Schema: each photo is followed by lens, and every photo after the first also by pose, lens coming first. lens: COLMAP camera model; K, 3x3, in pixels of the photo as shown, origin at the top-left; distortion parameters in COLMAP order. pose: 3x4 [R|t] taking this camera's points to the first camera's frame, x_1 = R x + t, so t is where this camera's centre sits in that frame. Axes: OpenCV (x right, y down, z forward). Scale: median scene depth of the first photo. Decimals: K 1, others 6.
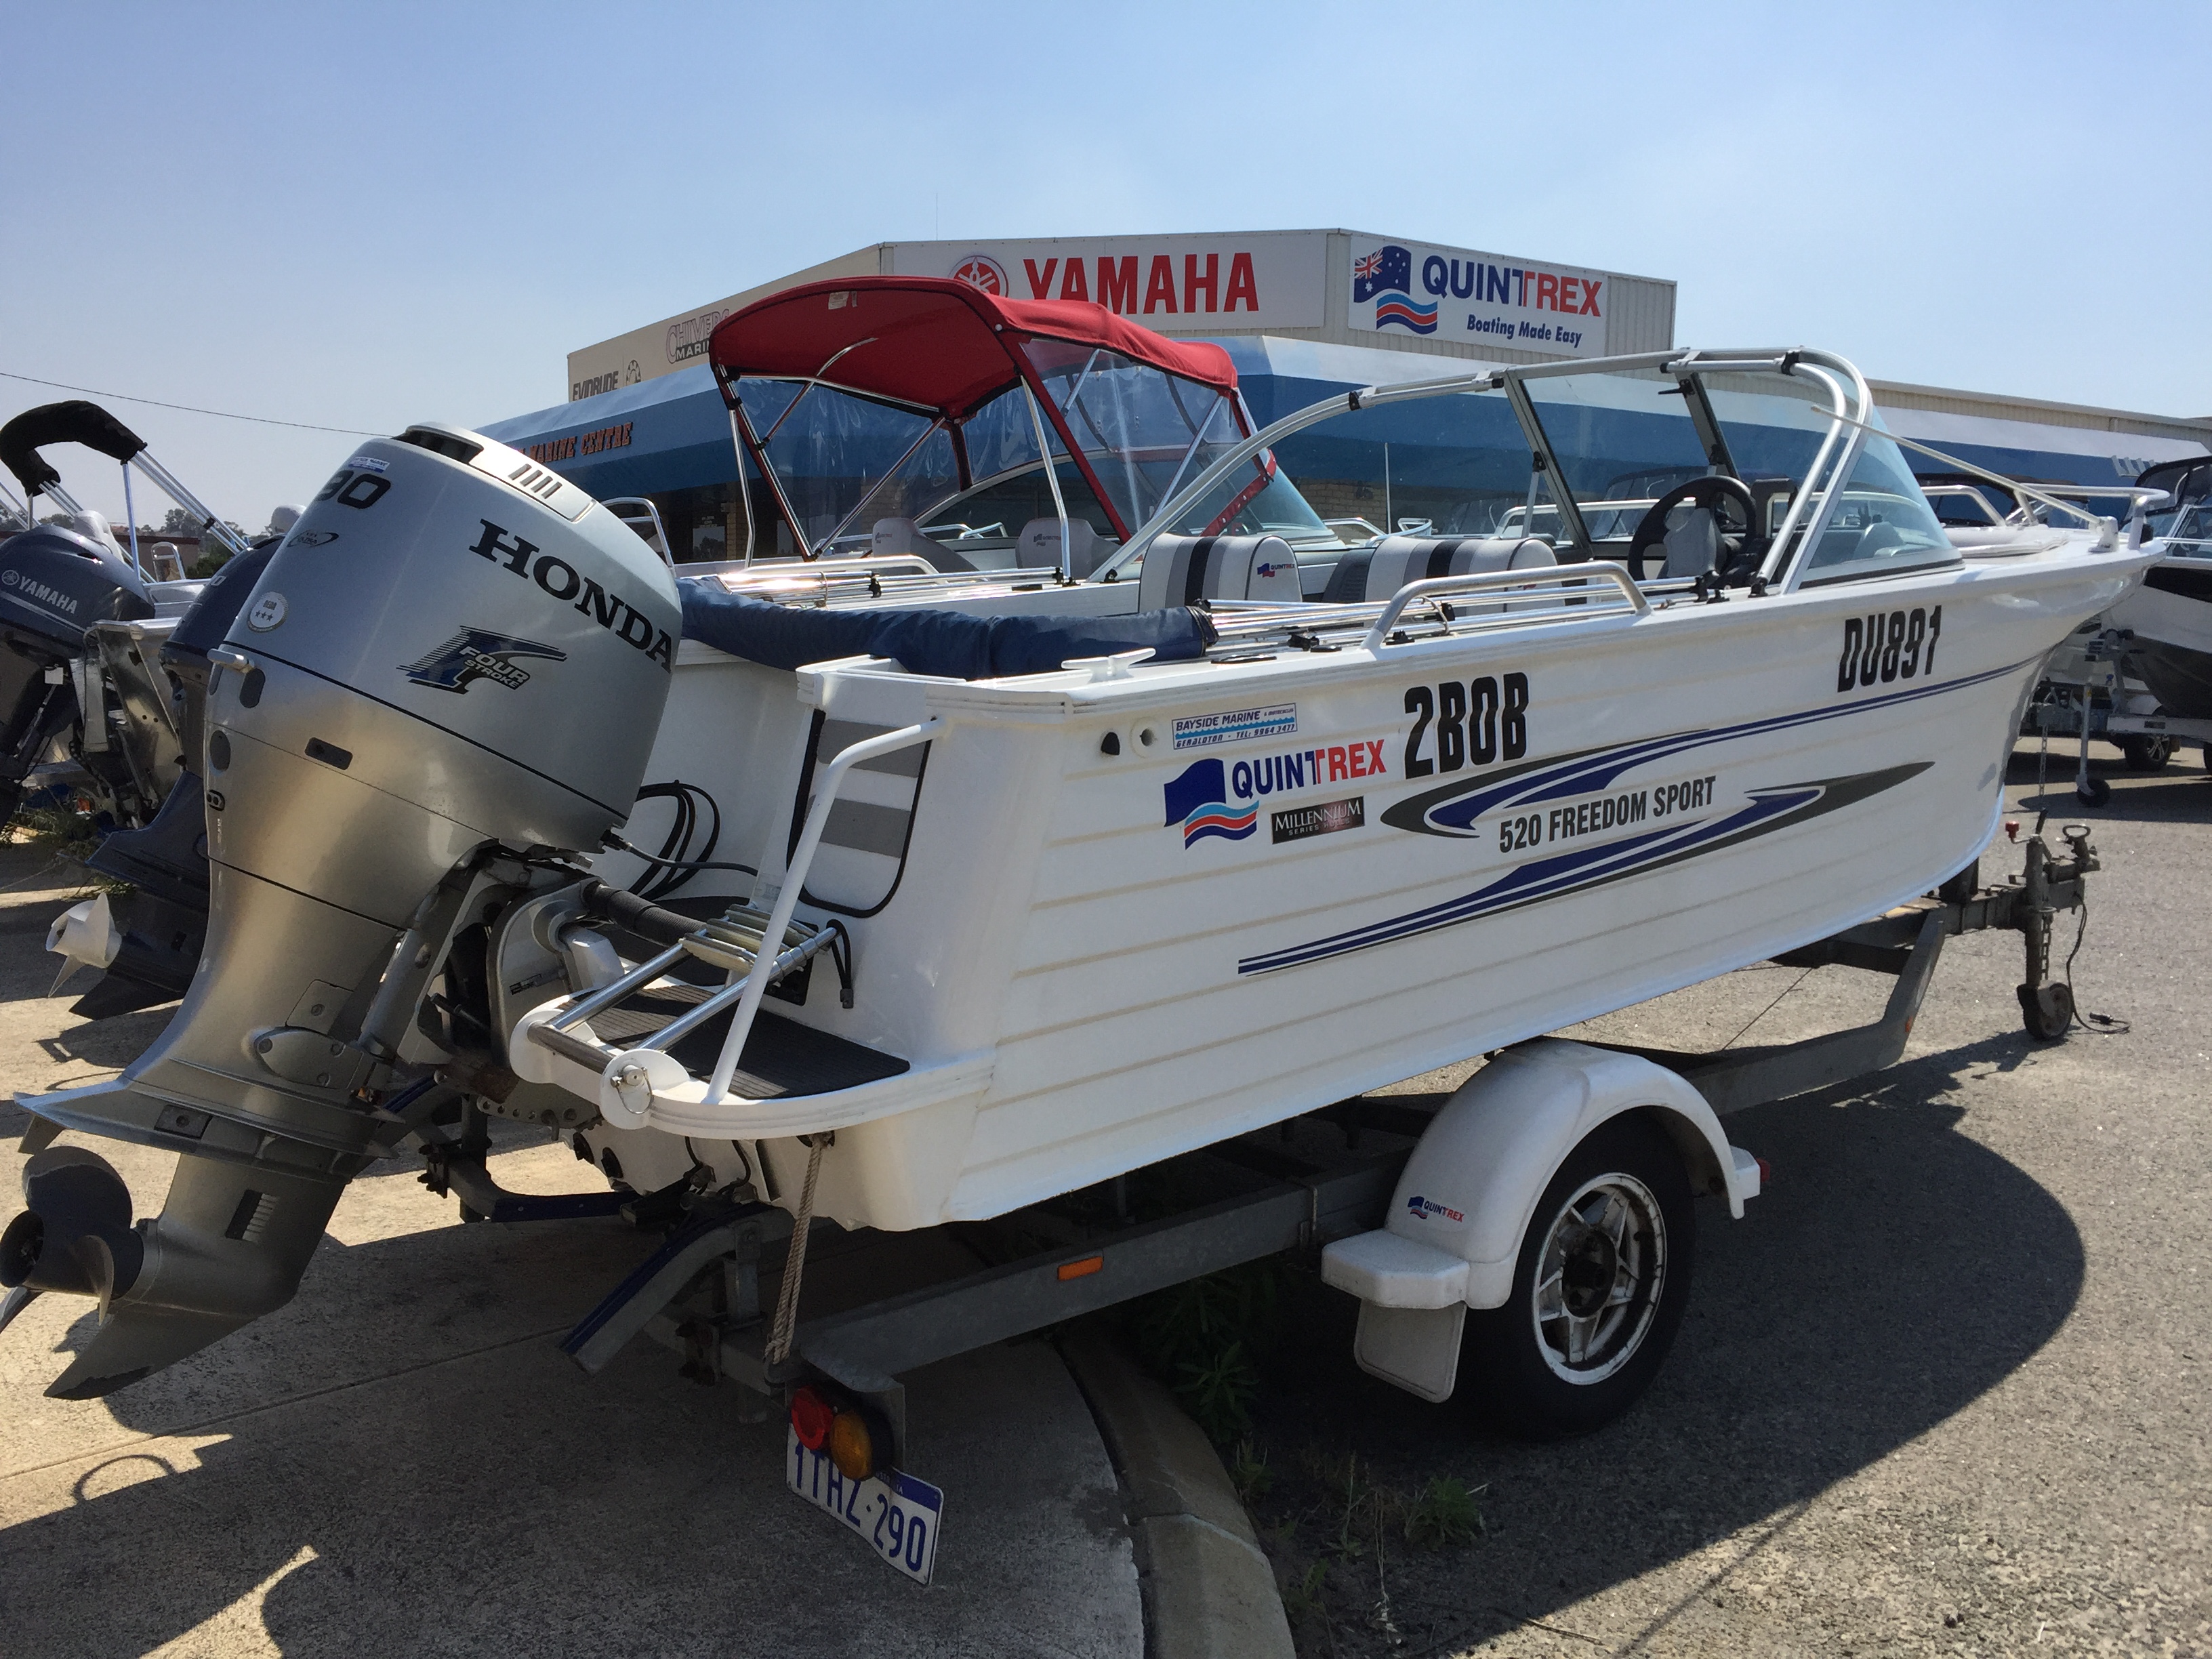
lens RADIAL K [[1905.9, 0, 1106.6], [0, 1905.9, 820.3], [0, 0, 1]] dist [0.080173, -0.107970]
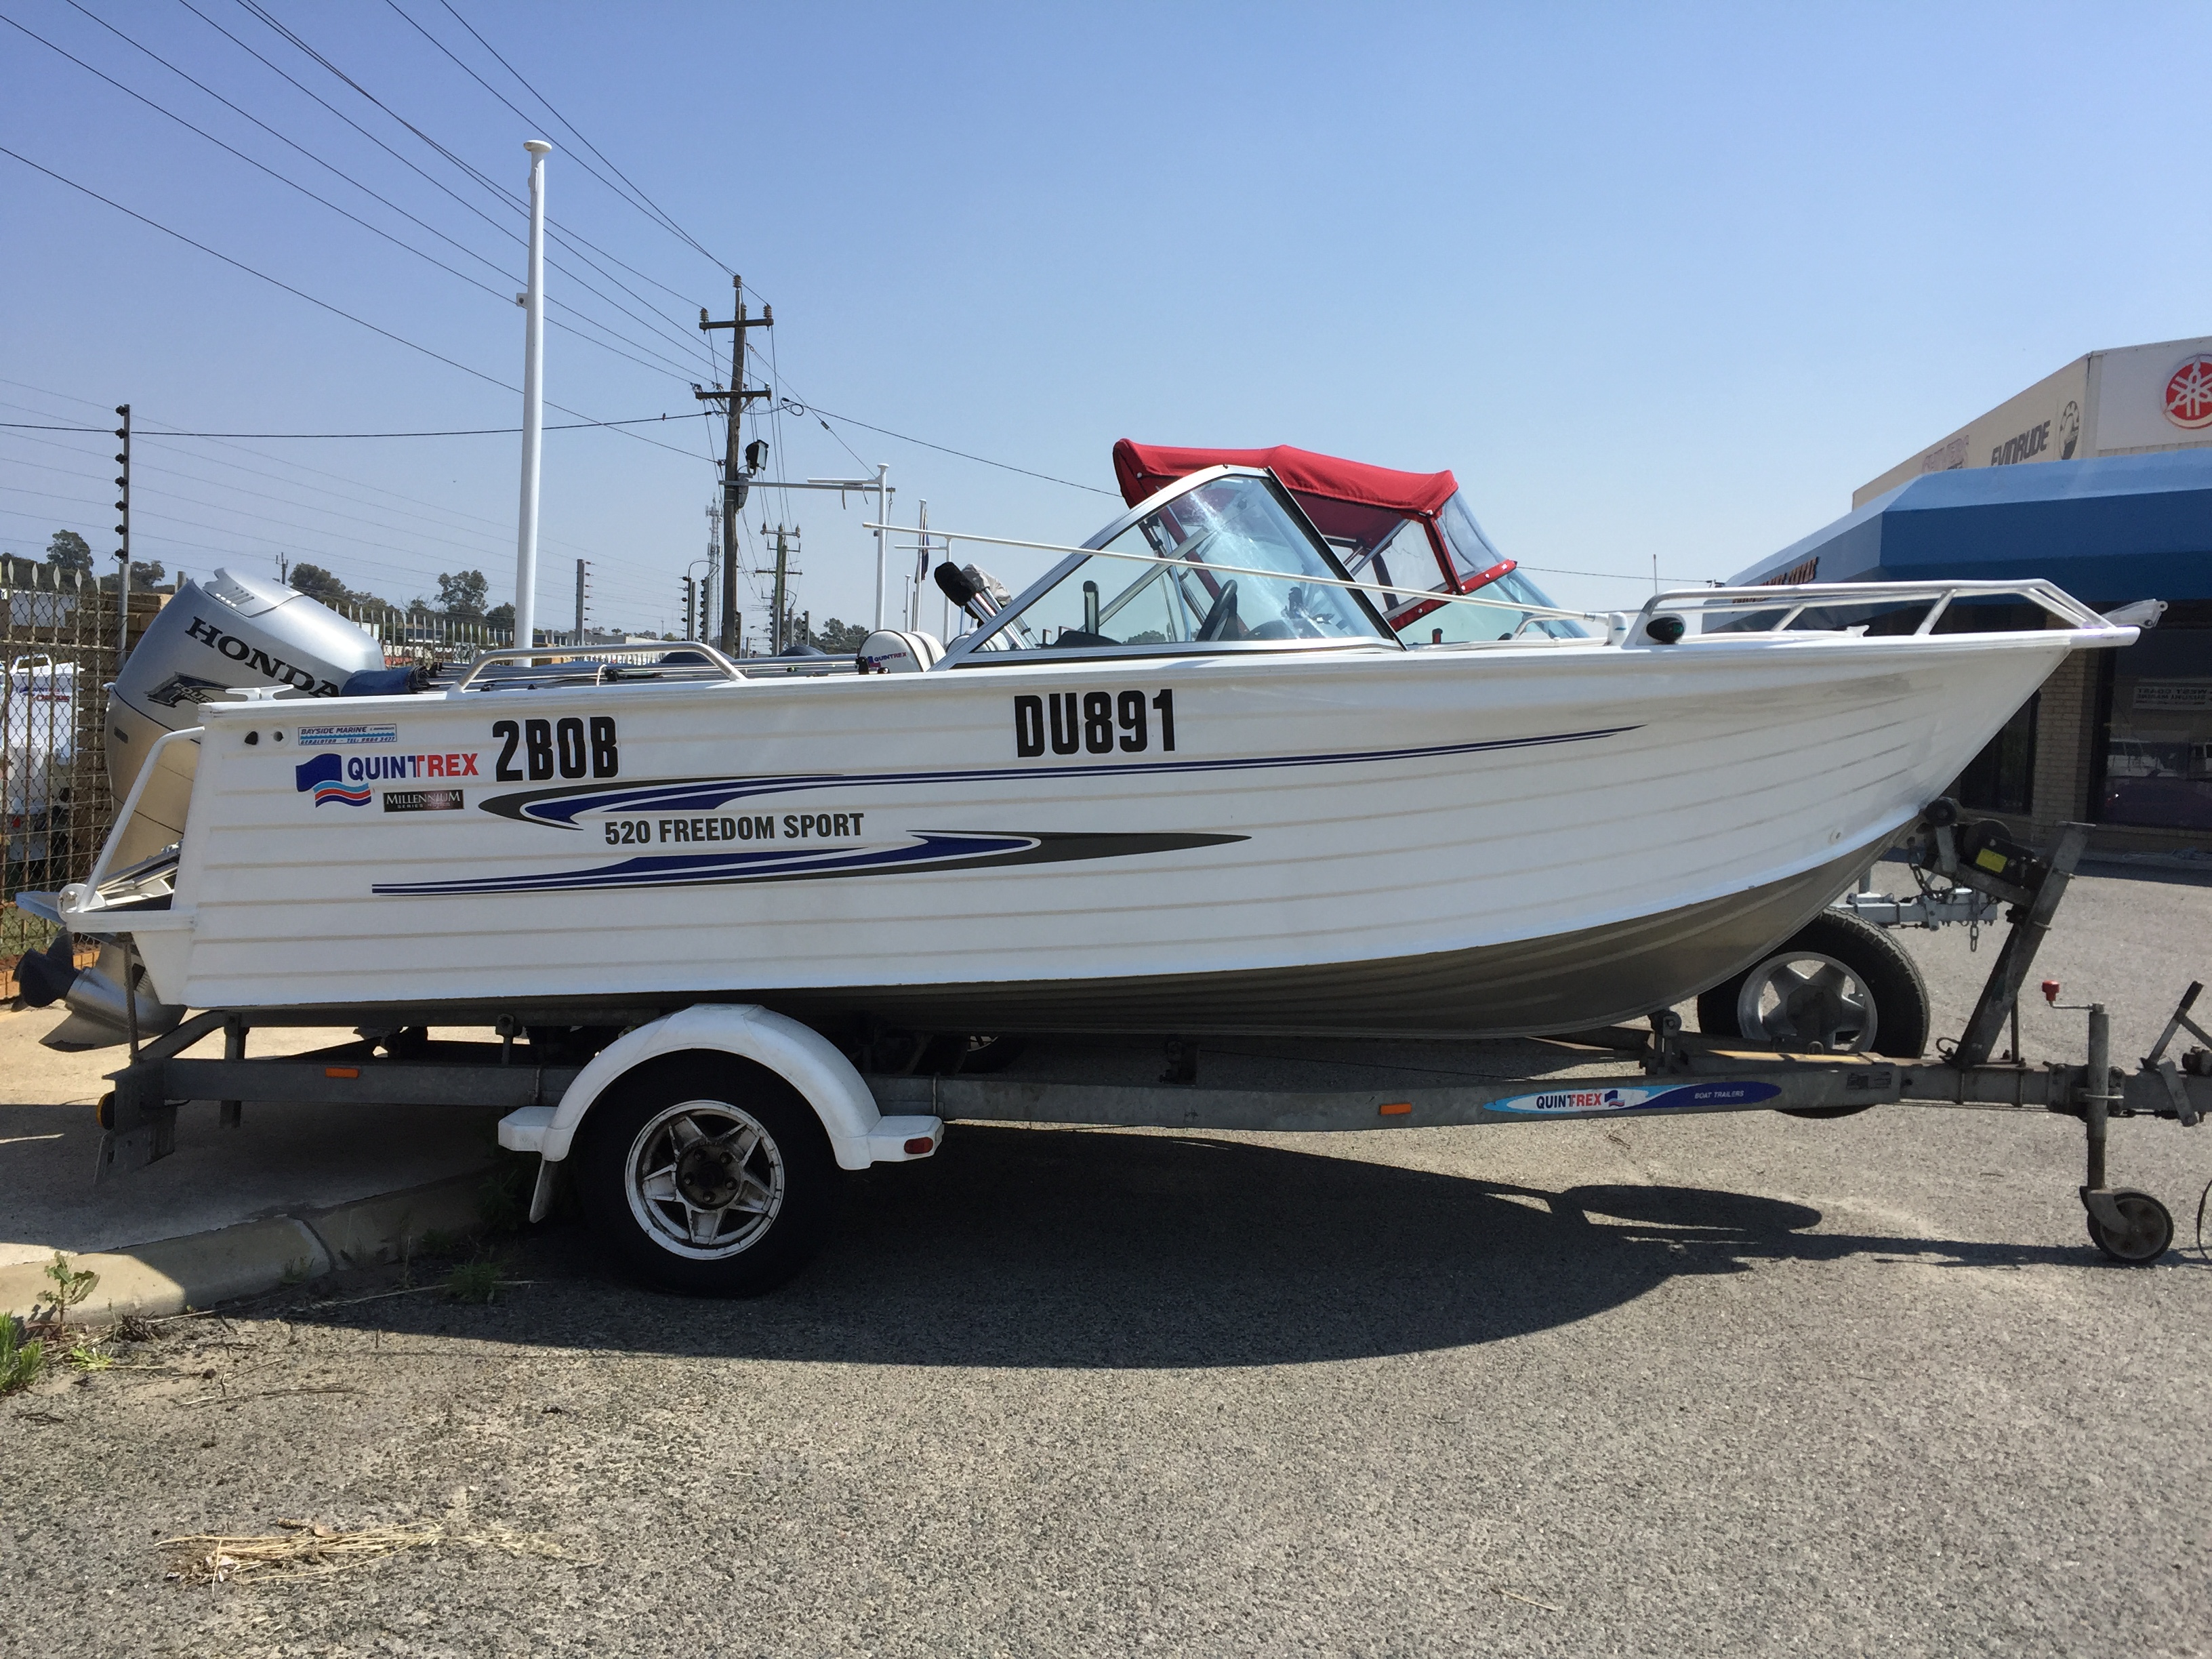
lens RADIAL K [[1905.9, 0, 1108.5], [0, 1905.9, 824.2], [0, 0, 1]] dist [0.080173, -0.107970]
pose [[0.727962, 0.060176, -0.682972, 1.515061], [-0.108297, 0.993728, -0.027875, 0.001691], [0.677011, 0.094256, 0.729913, 0.226088]]
